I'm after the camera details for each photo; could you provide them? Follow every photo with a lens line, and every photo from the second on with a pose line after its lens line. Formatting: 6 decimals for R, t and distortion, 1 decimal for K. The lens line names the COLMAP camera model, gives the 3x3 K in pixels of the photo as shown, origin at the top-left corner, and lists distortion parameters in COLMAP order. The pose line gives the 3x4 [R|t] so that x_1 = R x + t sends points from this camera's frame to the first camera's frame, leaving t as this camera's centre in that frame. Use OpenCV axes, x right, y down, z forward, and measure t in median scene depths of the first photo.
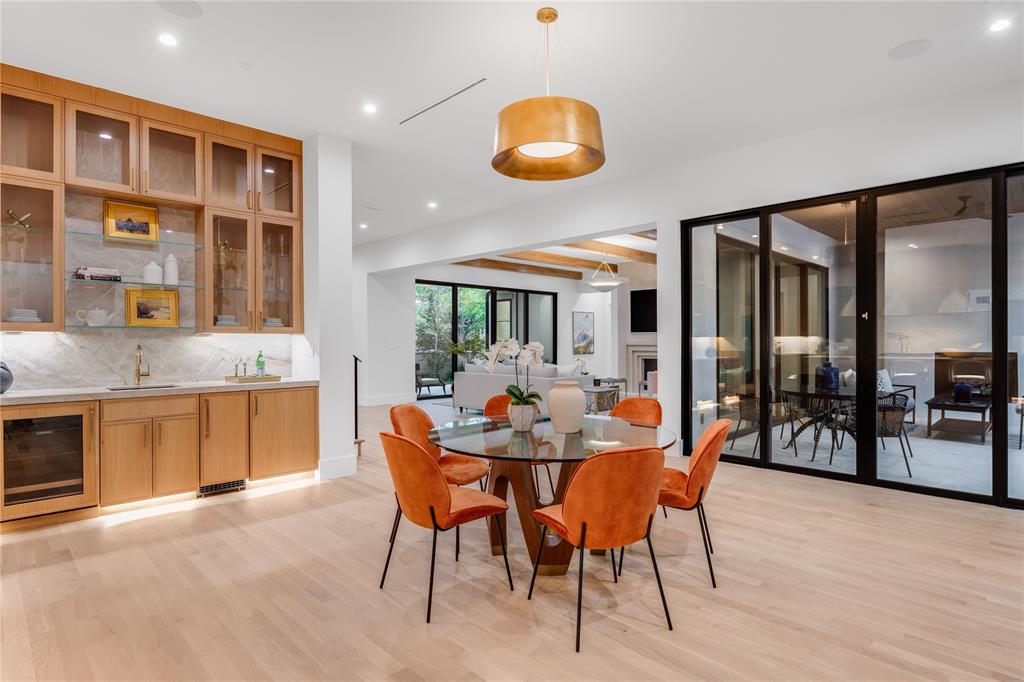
lens RADIAL K [[538.7, 0, 512.0], [0, 538.7, 341.0], [0, 0, 1]] dist [0.000851, 0.000457]
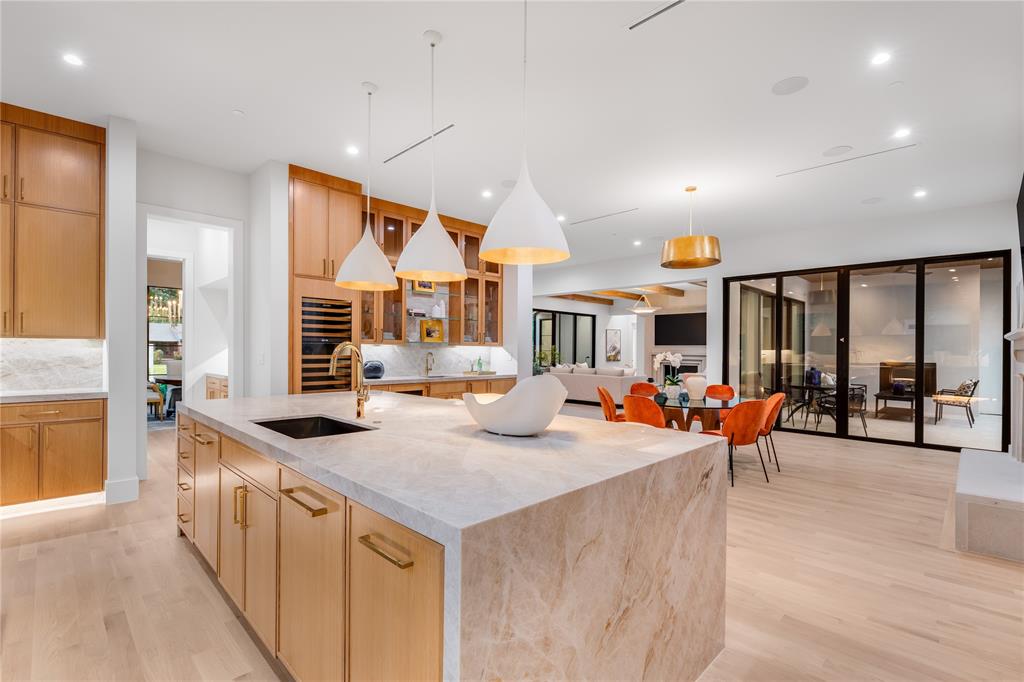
lens RADIAL K [[466.5, 0, 514.2], [0, 466.5, 349.8], [0, 0, 1]] dist [0.000618, -0.000070]
pose [[0.999931, 0.010327, 0.005678, -0.304861], [-0.010325, 0.999947, -0.000403, -0.002479], [-0.005681, 0.000345, 0.999984, -0.368024]]
